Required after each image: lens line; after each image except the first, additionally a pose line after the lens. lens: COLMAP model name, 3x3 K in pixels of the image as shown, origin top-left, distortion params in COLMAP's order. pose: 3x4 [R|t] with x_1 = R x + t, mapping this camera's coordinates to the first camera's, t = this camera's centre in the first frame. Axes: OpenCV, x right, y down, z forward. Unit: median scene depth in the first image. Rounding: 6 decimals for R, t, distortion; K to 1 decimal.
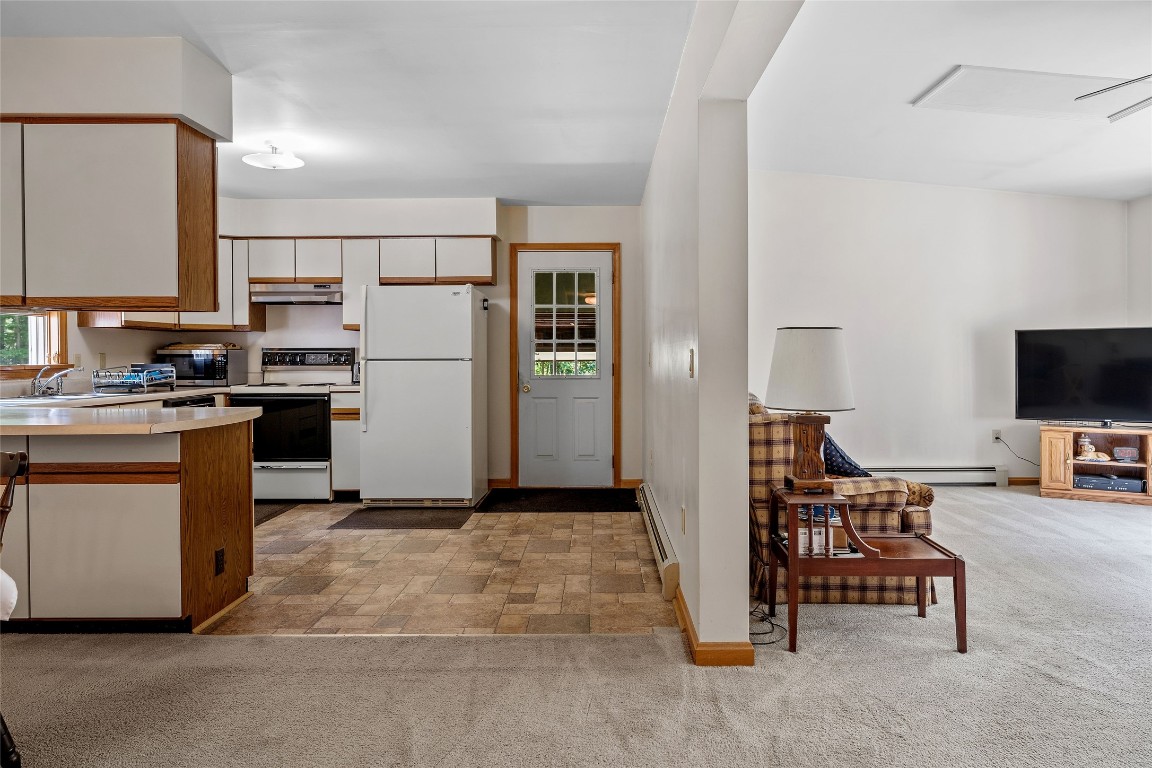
lens RADIAL K [[735.2, 0, 581.1], [0, 735.2, 377.6], [0, 0, 1]] dist [0.002640, -0.004050]
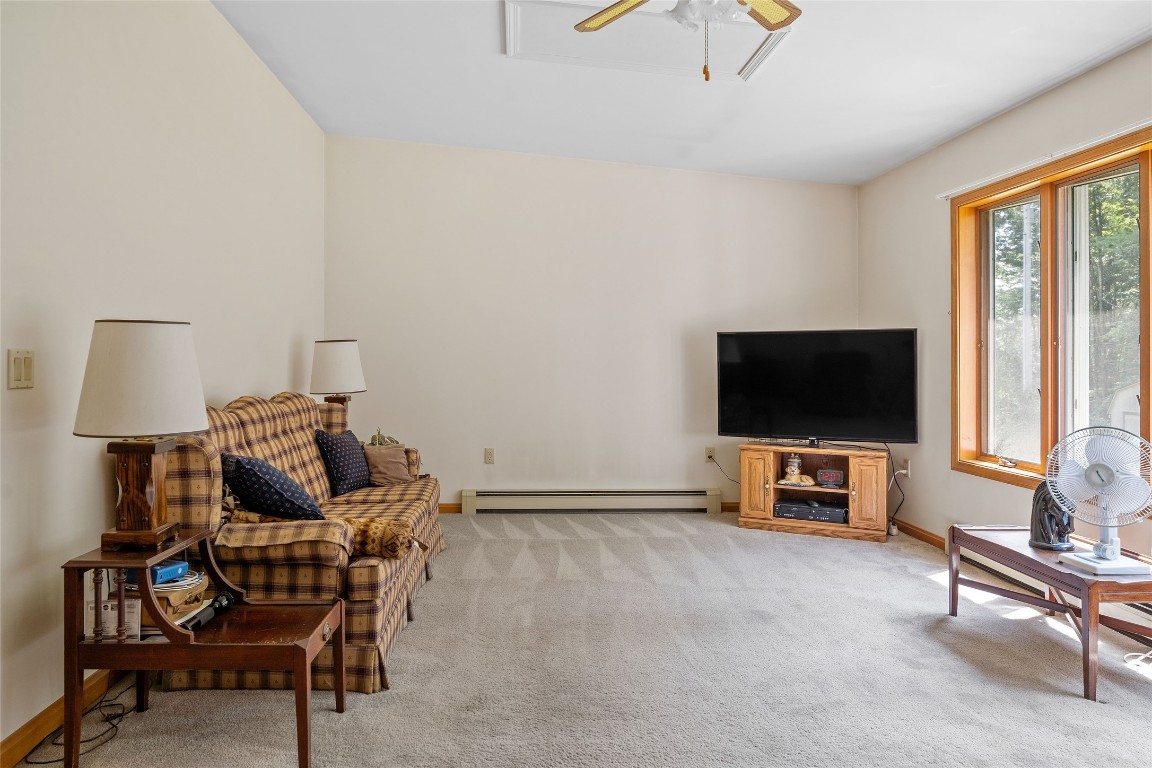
lens RADIAL K [[735.2, 0, 573.7], [0, 735.2, 374.8], [0, 0, 1]] dist [0.002640, -0.004050]
pose [[0.999613, 0.005038, 0.027346, 0.412900], [-0.004764, 0.999938, -0.010056, -0.005627], [-0.027395, 0.009922, 0.999575, 0.149091]]
